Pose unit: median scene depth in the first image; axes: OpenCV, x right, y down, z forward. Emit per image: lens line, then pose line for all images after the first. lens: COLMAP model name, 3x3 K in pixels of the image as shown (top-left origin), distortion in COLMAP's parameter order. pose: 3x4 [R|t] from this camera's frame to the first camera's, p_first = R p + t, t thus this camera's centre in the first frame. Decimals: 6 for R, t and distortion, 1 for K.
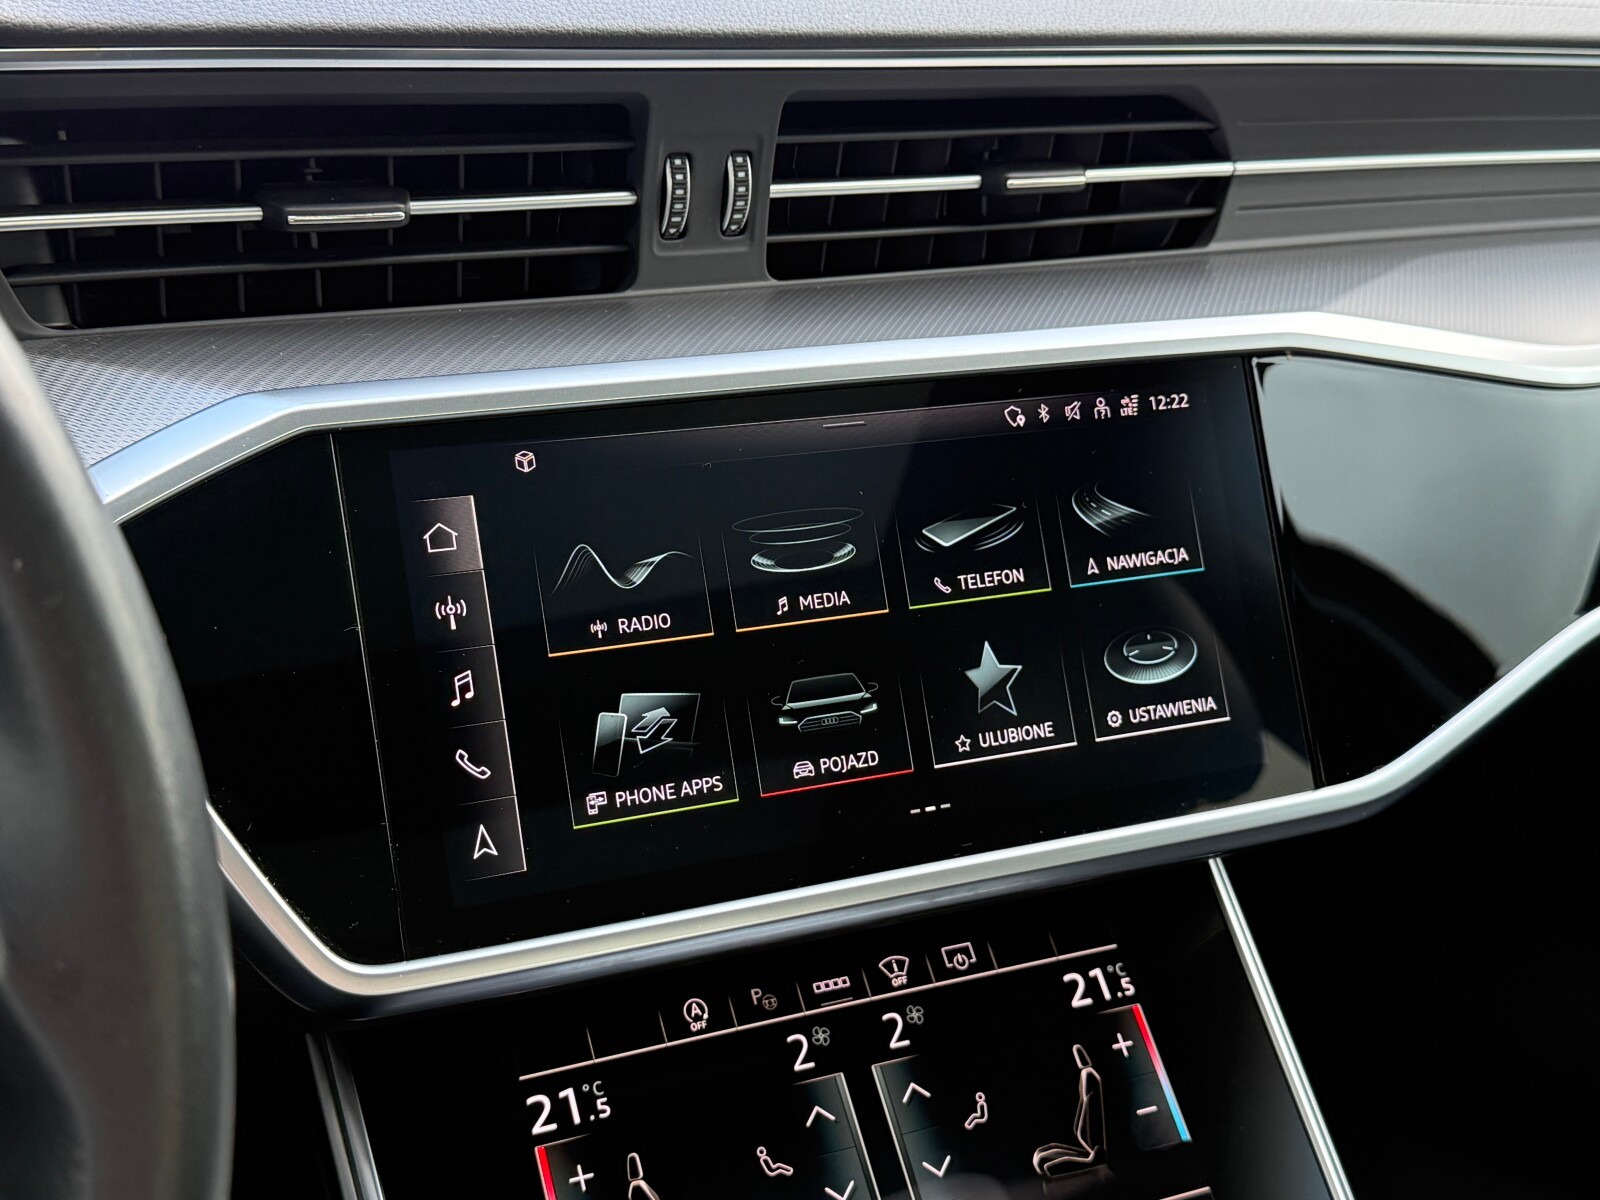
lens RADIAL K [[1932.2, 0, 799.8], [0, 1932.2, 593.0], [0, 0, 1]] dist [0.103215, 0.000000]
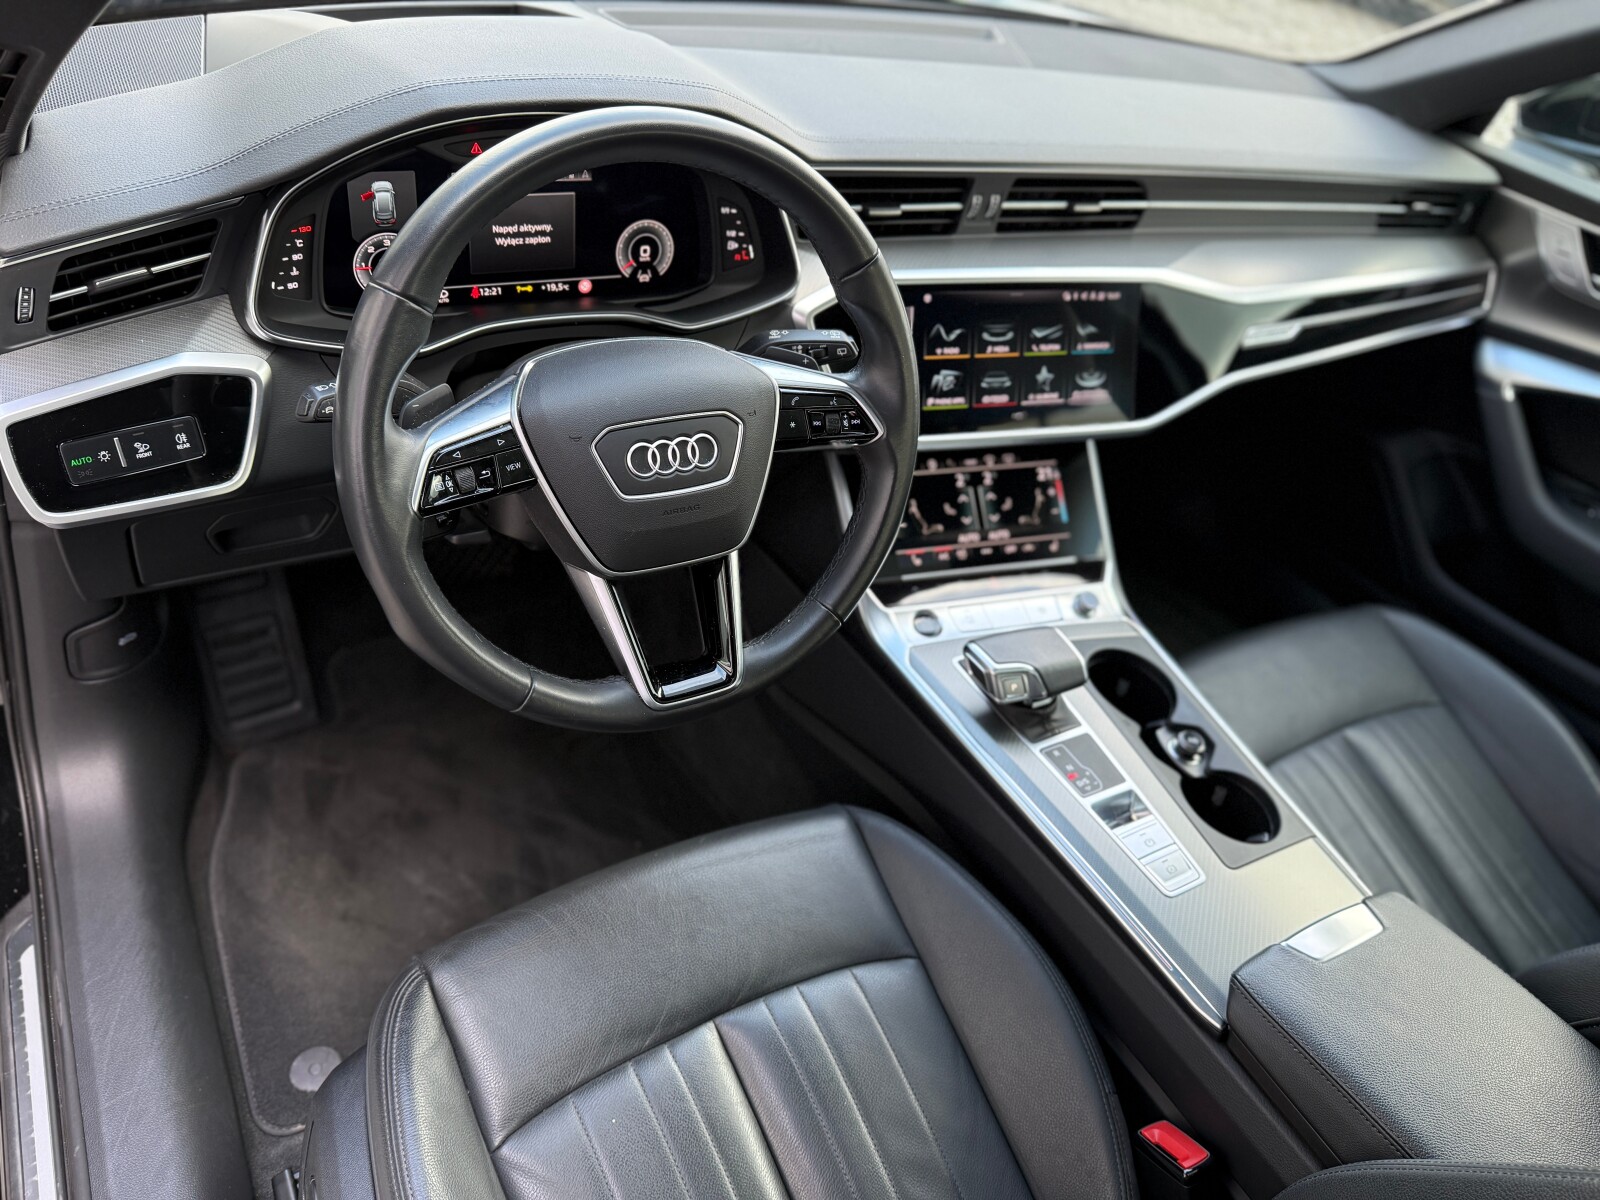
lens RADIAL K [[1140.3, 0, 788.9], [0, 1140.3, 611.3], [0, 0, 1]] dist [0.065028, -0.114557]
pose [[0.990001, 0.136773, 0.034514, -0.333379], [-0.140677, 0.939273, 0.313011, -0.129750], [0.010393, -0.314736, 0.949122, -0.963743]]
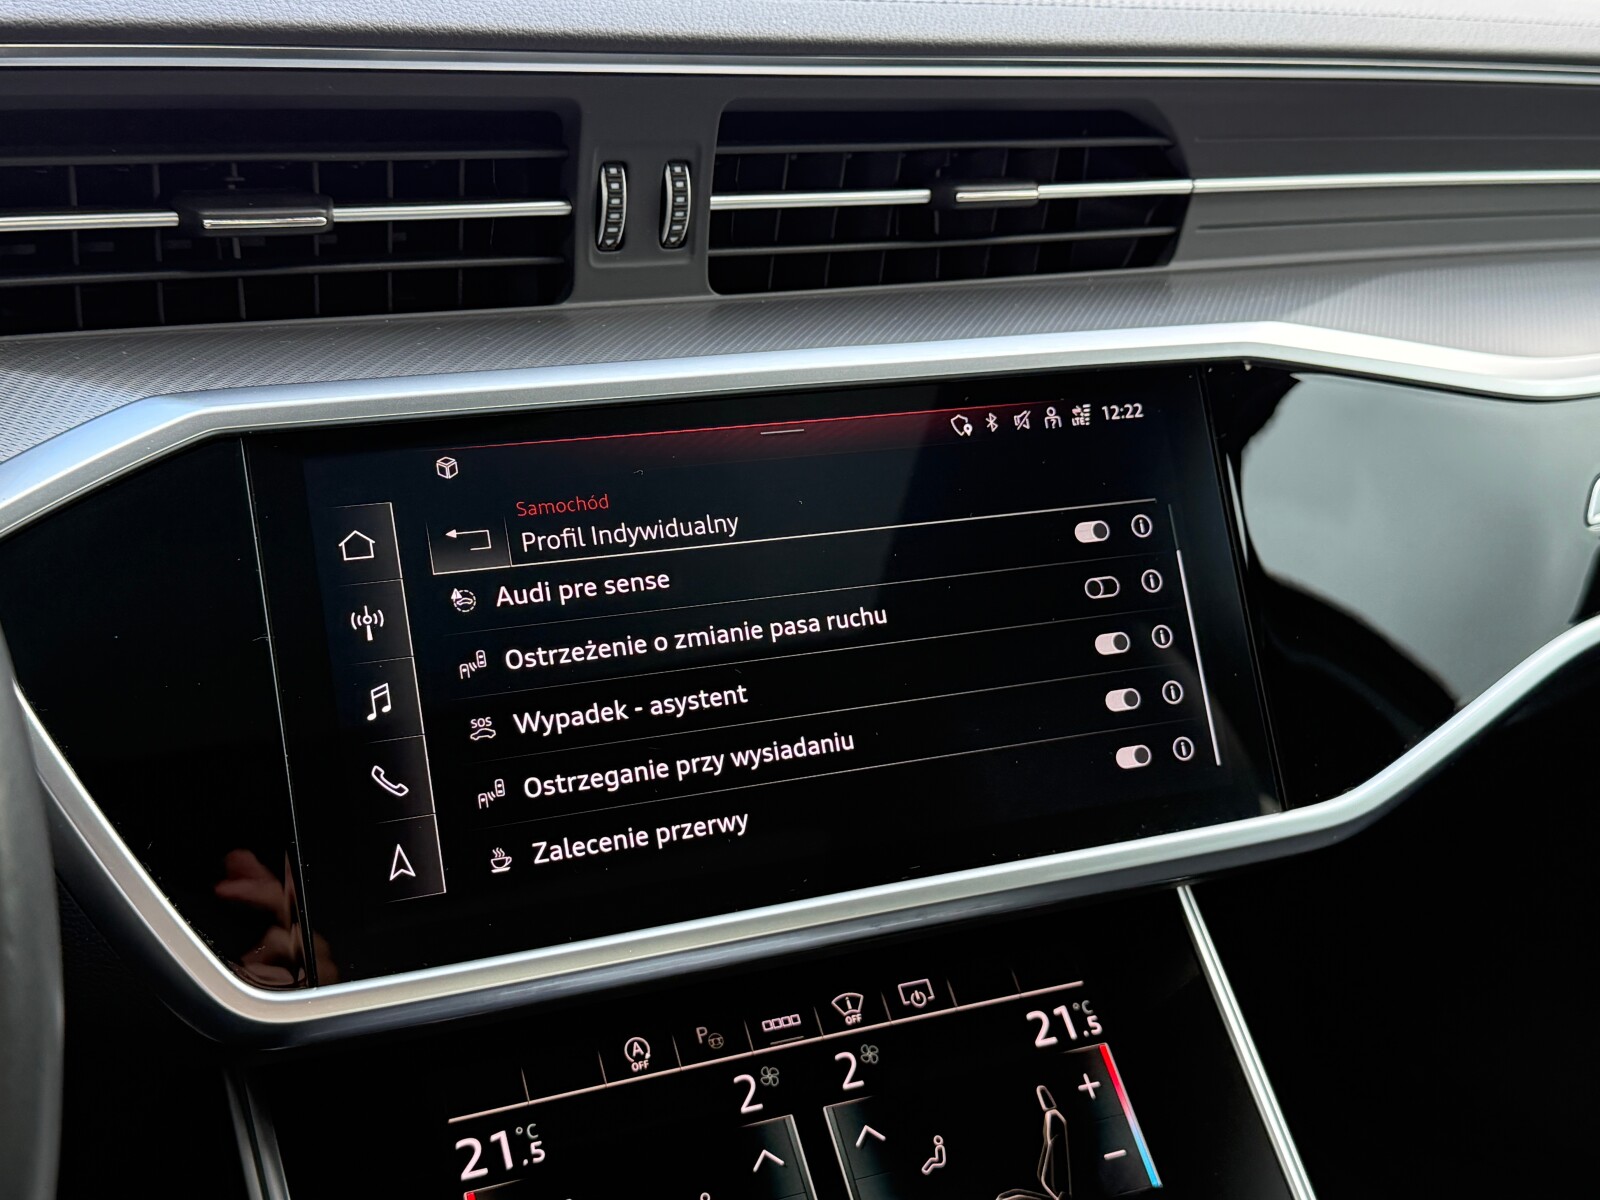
lens RADIAL K [[1932.2, 0, 793.7], [0, 1932.2, 590.9], [0, 0, 1]] dist [0.103215, 0.000000]
pose [[0.999891, -0.010209, -0.010686, 0.035814], [0.009679, 0.998773, -0.048570, 0.037008], [0.011169, 0.048462, 0.998763, 0.035165]]
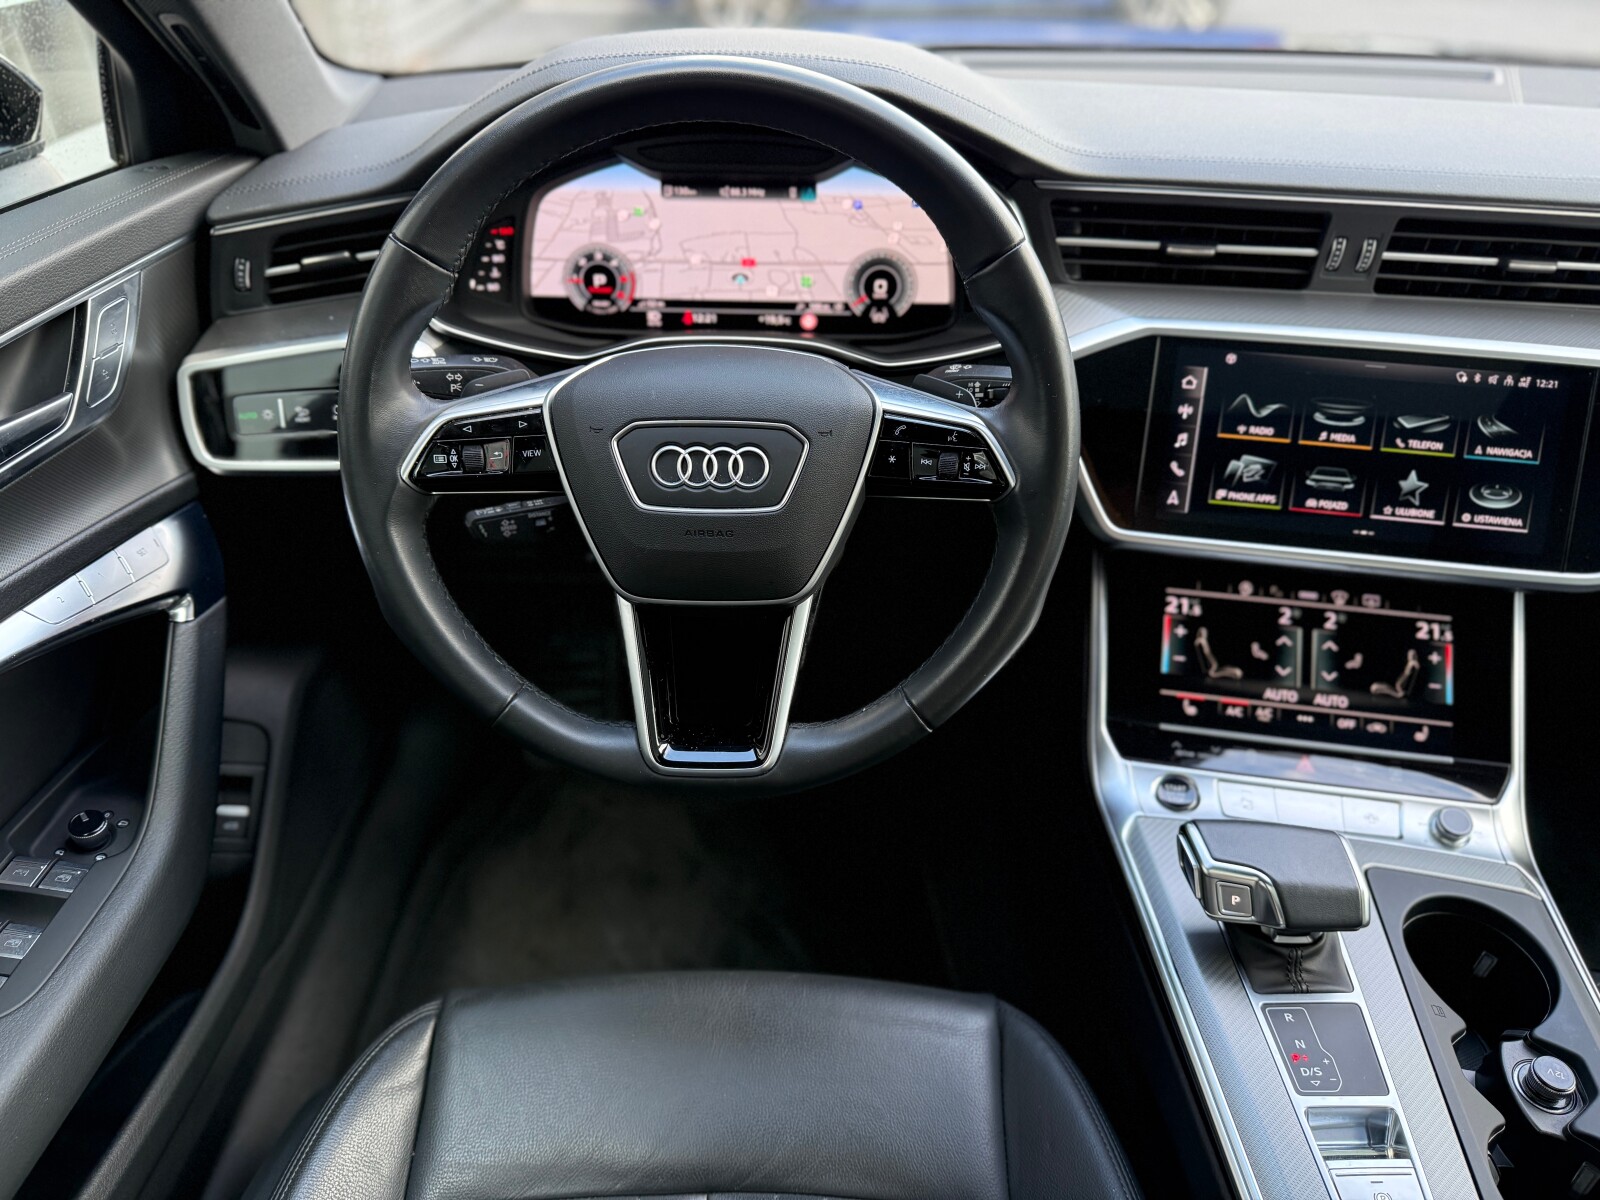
lens RADIAL K [[1140.3, 0, 802.3], [0, 1140.3, 600.5], [0, 0, 1]] dist [0.065028, -0.114557]
pose [[0.832618, 0.289795, -0.471981, 0.175166], [-0.185205, 0.948810, 0.255849, -0.043254], [0.521964, -0.125611, 0.843668, -0.555809]]
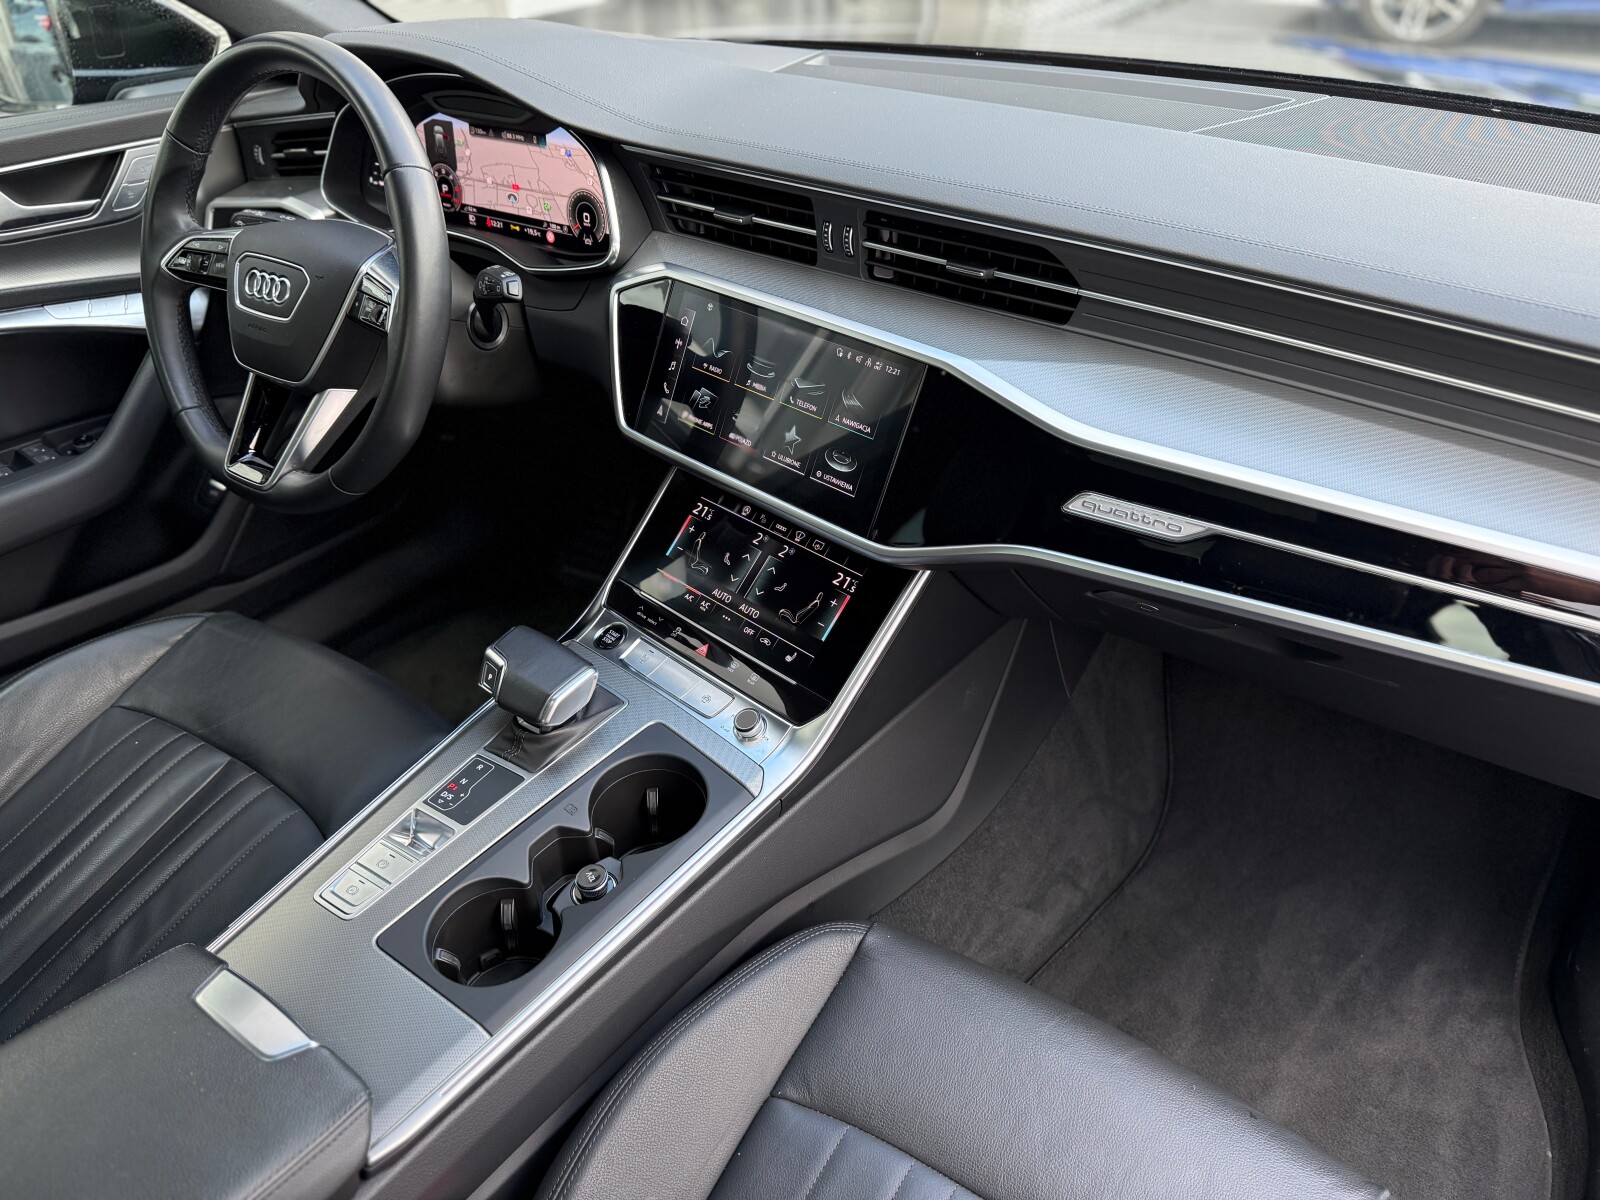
lens RADIAL K [[1140.3, 0, 787.1], [0, 1140.3, 614.3], [0, 0, 1]] dist [0.065028, -0.114557]
pose [[0.370276, 0.498593, -0.783774, 1.442409], [-0.299500, 0.862766, 0.407351, -0.386014], [0.879316, 0.083908, 0.468789, 0.237997]]
